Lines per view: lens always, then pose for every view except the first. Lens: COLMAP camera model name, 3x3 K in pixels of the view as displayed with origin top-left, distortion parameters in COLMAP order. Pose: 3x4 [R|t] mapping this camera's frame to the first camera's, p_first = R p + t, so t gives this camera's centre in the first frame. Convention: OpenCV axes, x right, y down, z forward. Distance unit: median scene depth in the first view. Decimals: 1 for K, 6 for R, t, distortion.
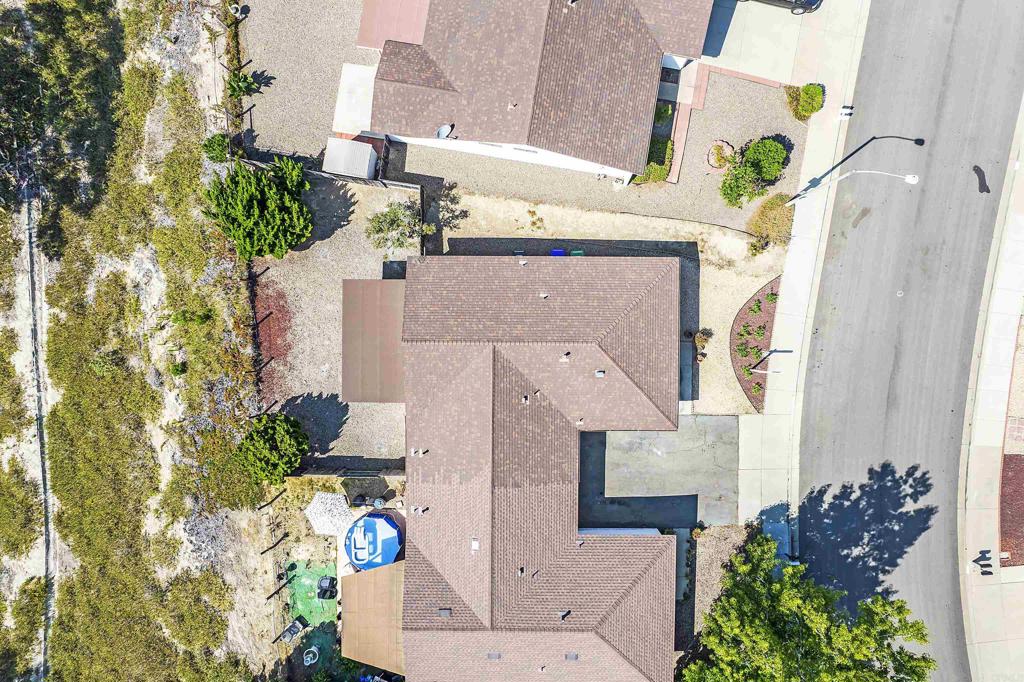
lens RADIAL K [[650.1, 0, 512.0], [0, 650.1, 341.0], [0, 0, 1]] dist [-0.064512, 0.053857]
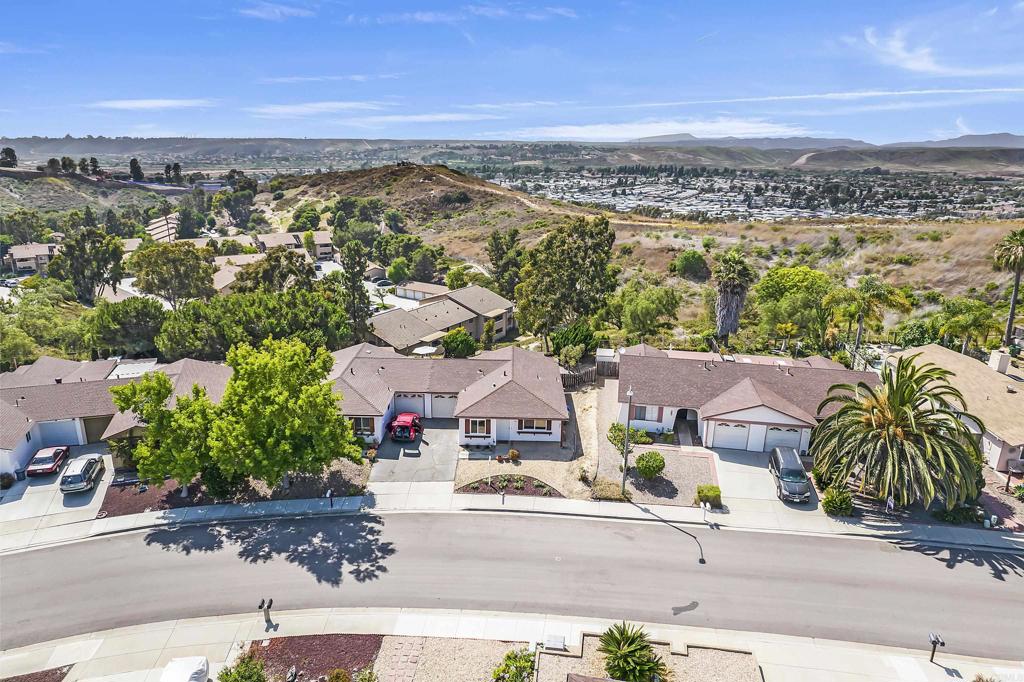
lens RADIAL K [[650.1, 0, 512.0], [0, 650.1, 341.0], [0, 0, 1]] dist [-0.064512, 0.053857]
pose [[-0.005221, 0.291801, -0.956465, 1.490873], [-0.999868, -0.016230, 0.000507, 0.003825], [-0.015375, 0.956341, 0.291847, 0.356983]]
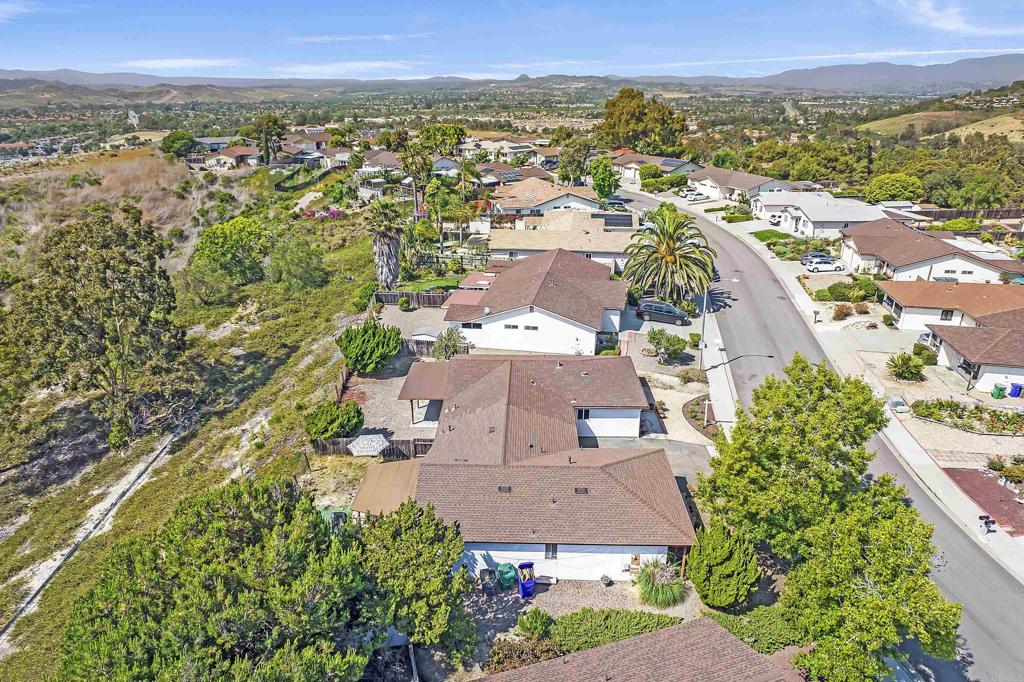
lens RADIAL K [[650.1, 0, 512.0], [0, 650.1, 341.0], [0, 0, 1]] dist [-0.064512, 0.053857]
pose [[0.999807, 0.010438, -0.016640, -0.001557], [-0.019261, 0.354684, -0.934788, 1.219700], [-0.003855, 0.934928, 0.354816, 0.370610]]
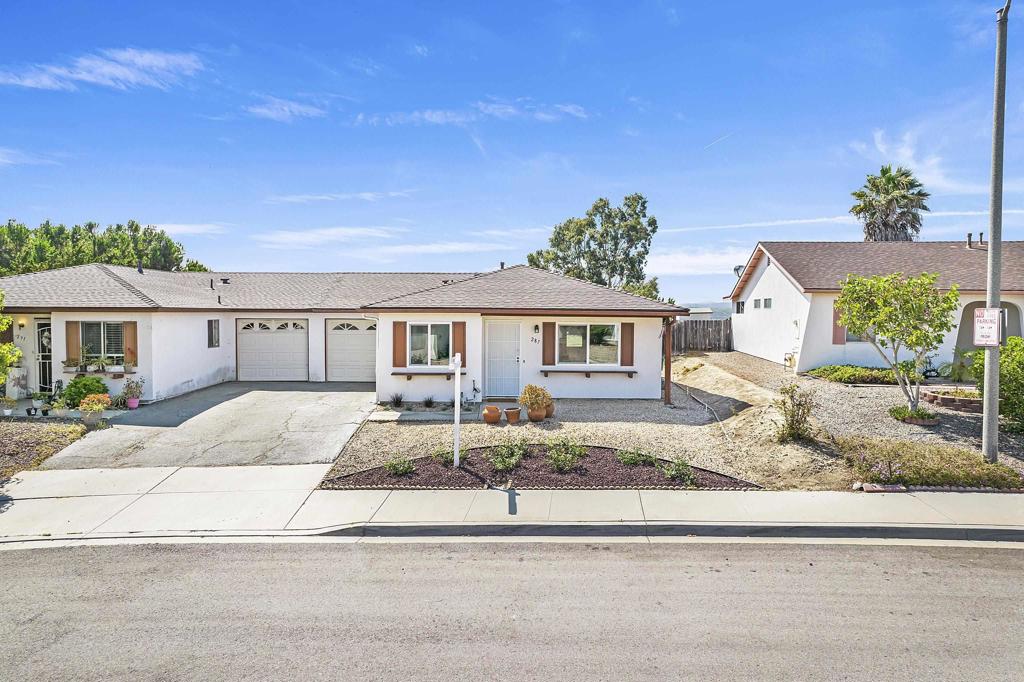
lens RADIAL K [[650.1, 0, 512.0], [0, 650.1, 341.0], [0, 0, 1]] dist [-0.064512, 0.053857]
pose [[0.013220, 0.044956, -0.998901, 0.717925], [-0.999902, -0.003900, -0.013409, 0.018924], [-0.004498, 0.998981, 0.044900, 0.903986]]
